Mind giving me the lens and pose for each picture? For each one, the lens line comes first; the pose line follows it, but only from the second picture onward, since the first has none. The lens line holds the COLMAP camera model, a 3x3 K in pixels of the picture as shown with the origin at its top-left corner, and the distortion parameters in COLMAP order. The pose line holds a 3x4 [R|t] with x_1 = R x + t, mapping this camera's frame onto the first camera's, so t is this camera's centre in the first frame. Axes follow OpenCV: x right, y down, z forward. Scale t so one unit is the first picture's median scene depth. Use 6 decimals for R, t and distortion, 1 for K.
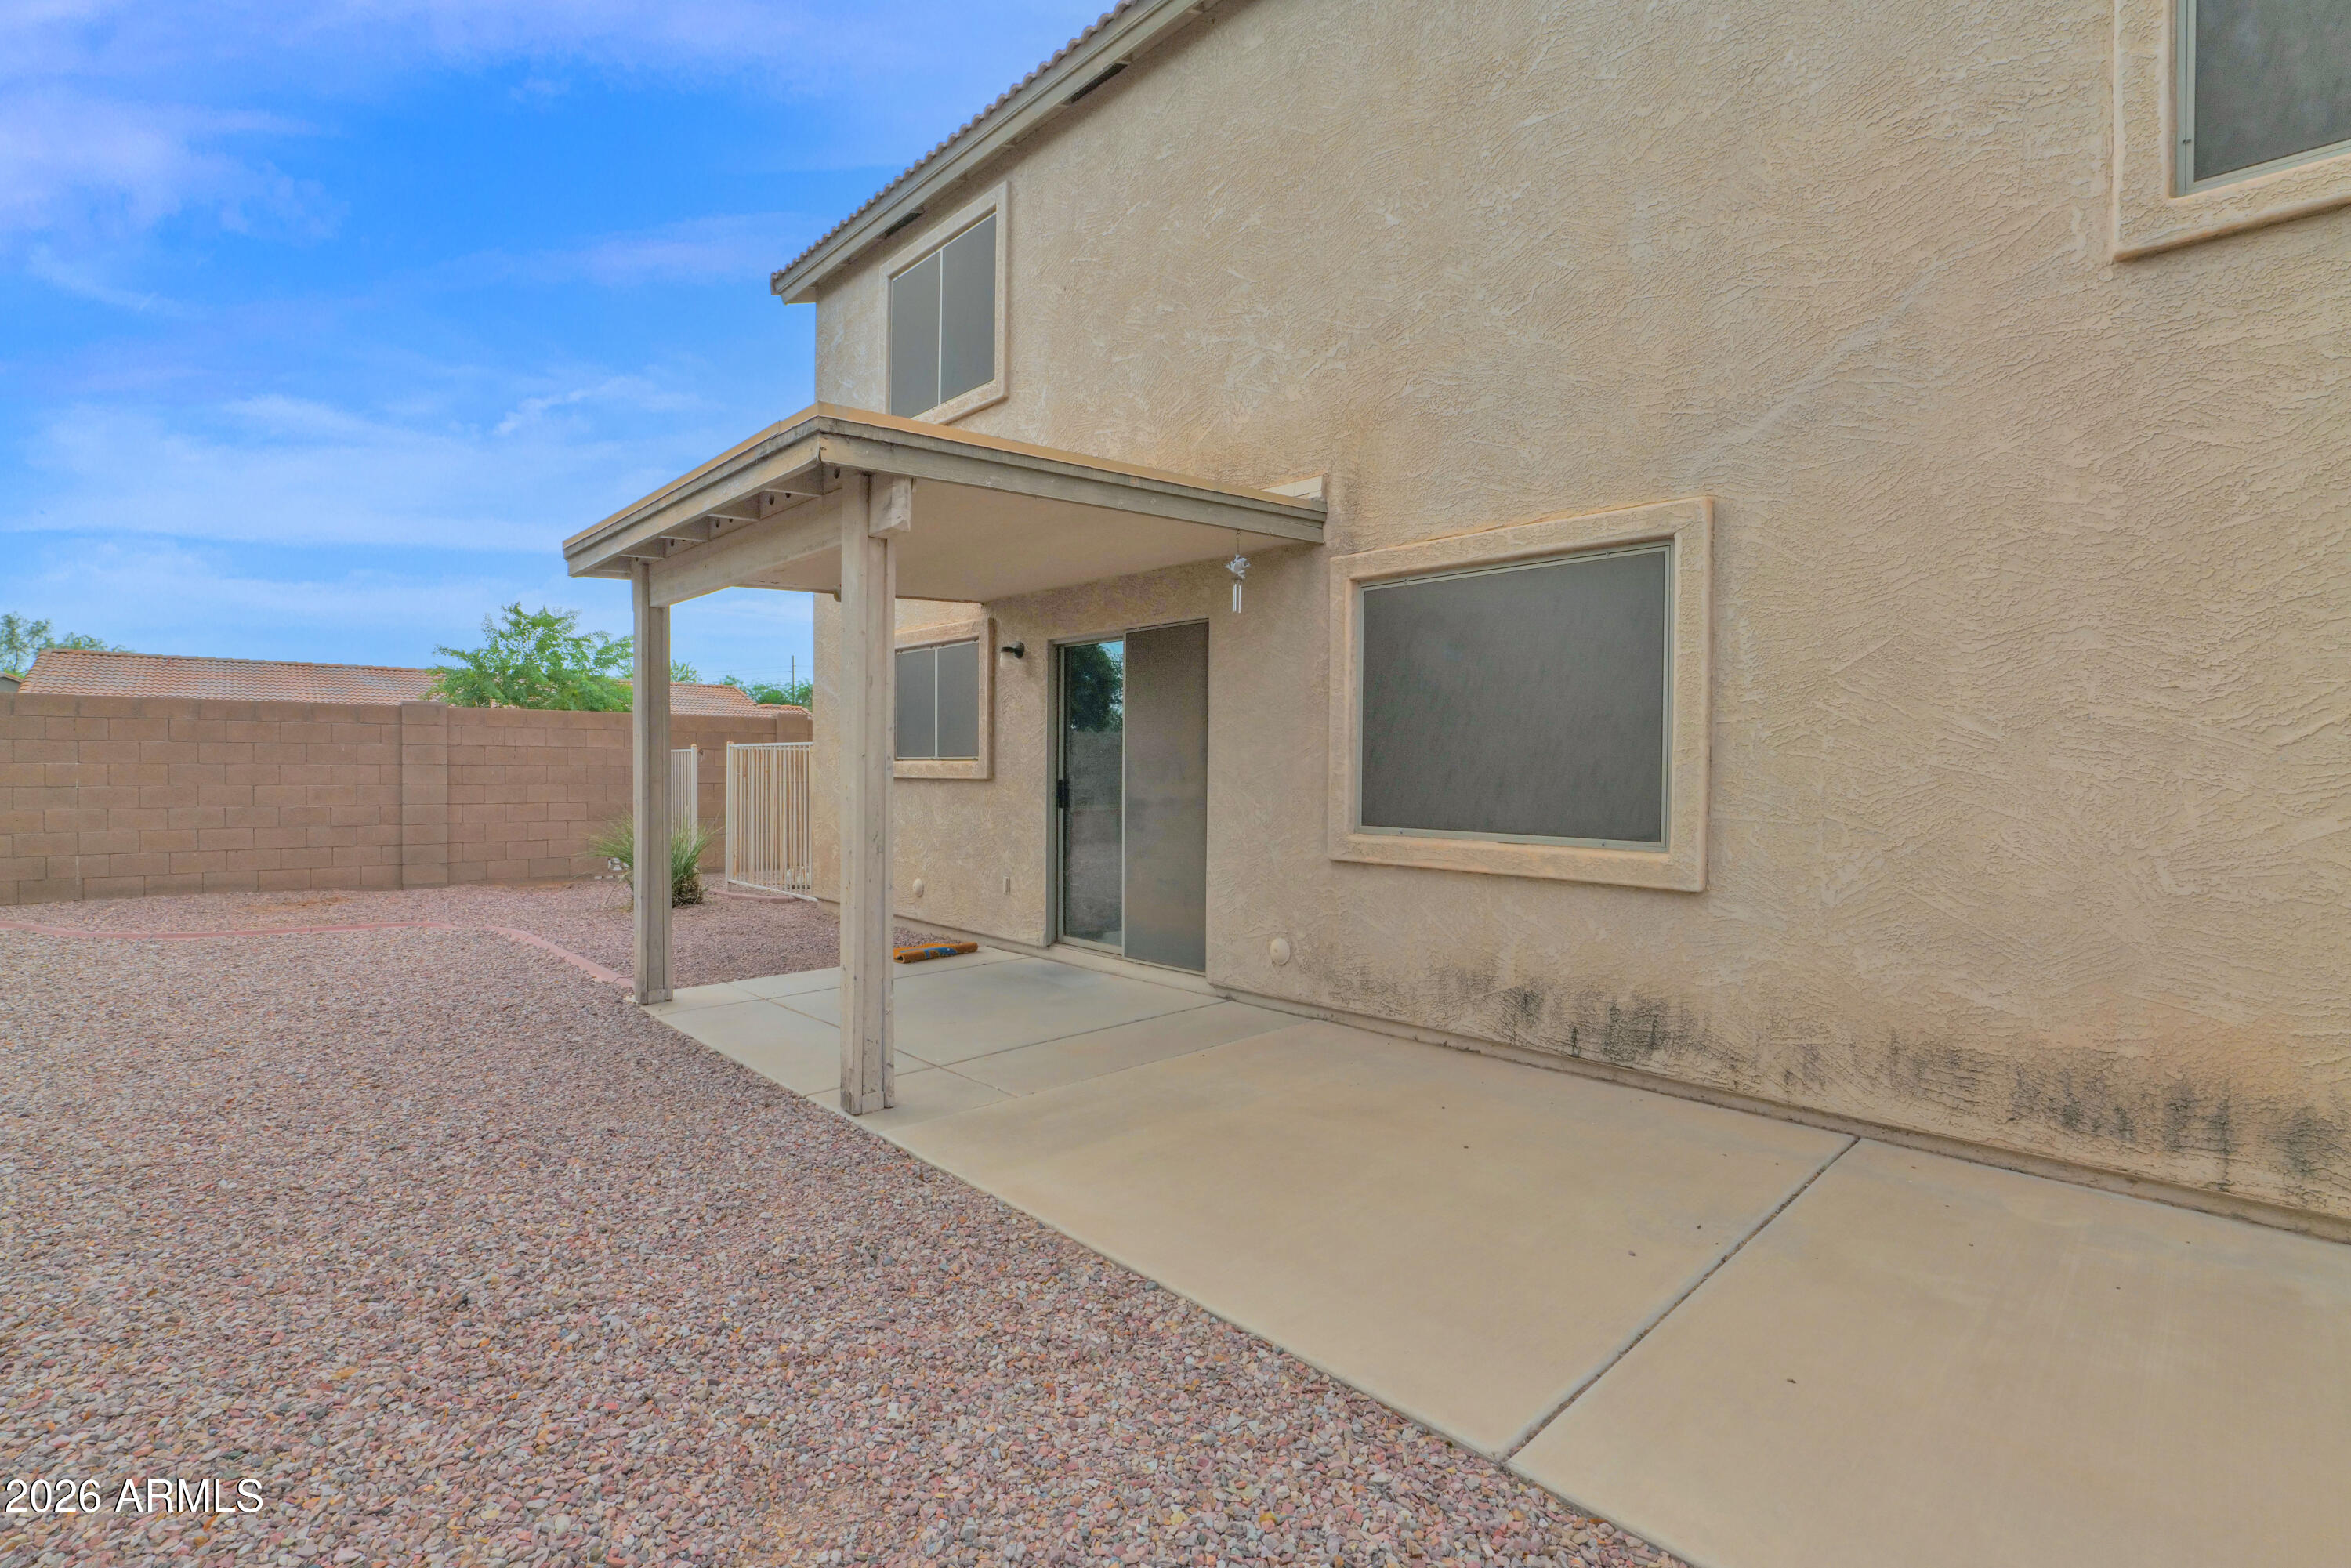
lens RADIAL K [[1053.5, 0, 1175.5], [0, 1053.5, 784.0], [0, 0, 1]] dist [0.002629, 0.000626]
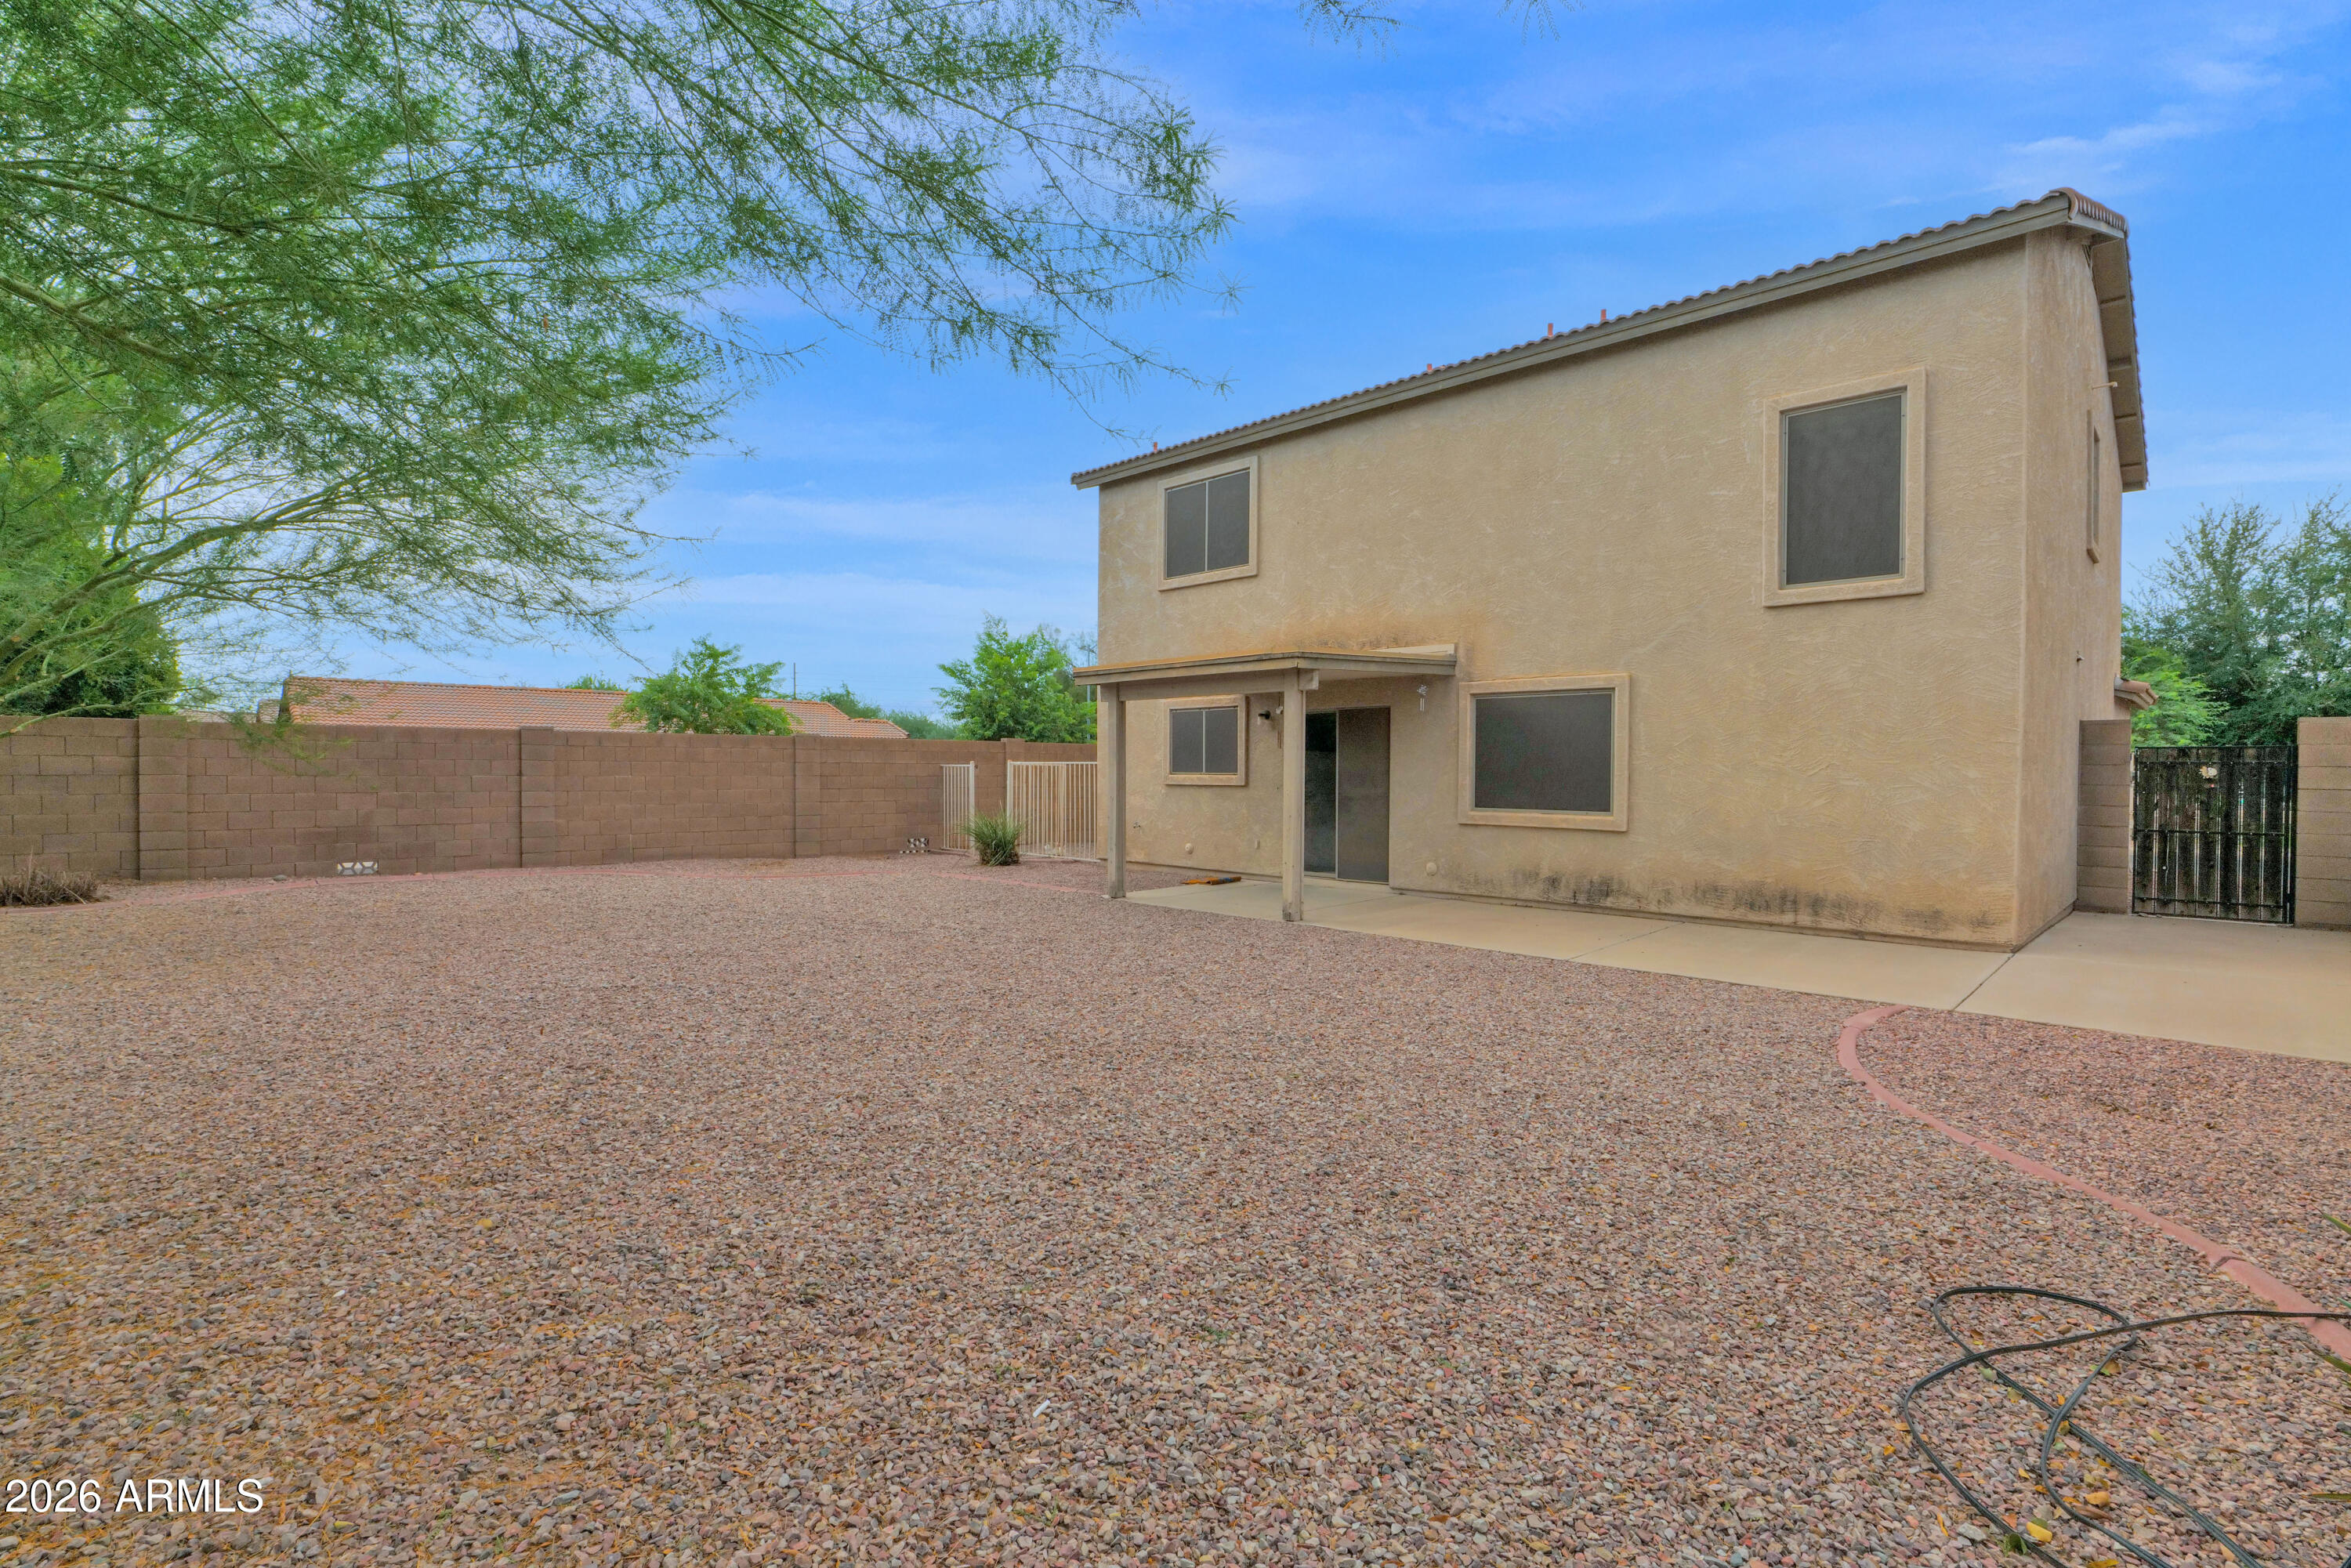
lens RADIAL K [[1072.4, 0, 1175.5], [0, 1072.4, 784.0], [0, 0, 1]] dist [0.027774, 0.000070]
pose [[0.999614, -0.000672, 0.027780, -0.487744], [0.000754, 0.999995, -0.002926, -0.002554], [-0.027778, 0.002946, 0.999610, -1.162391]]
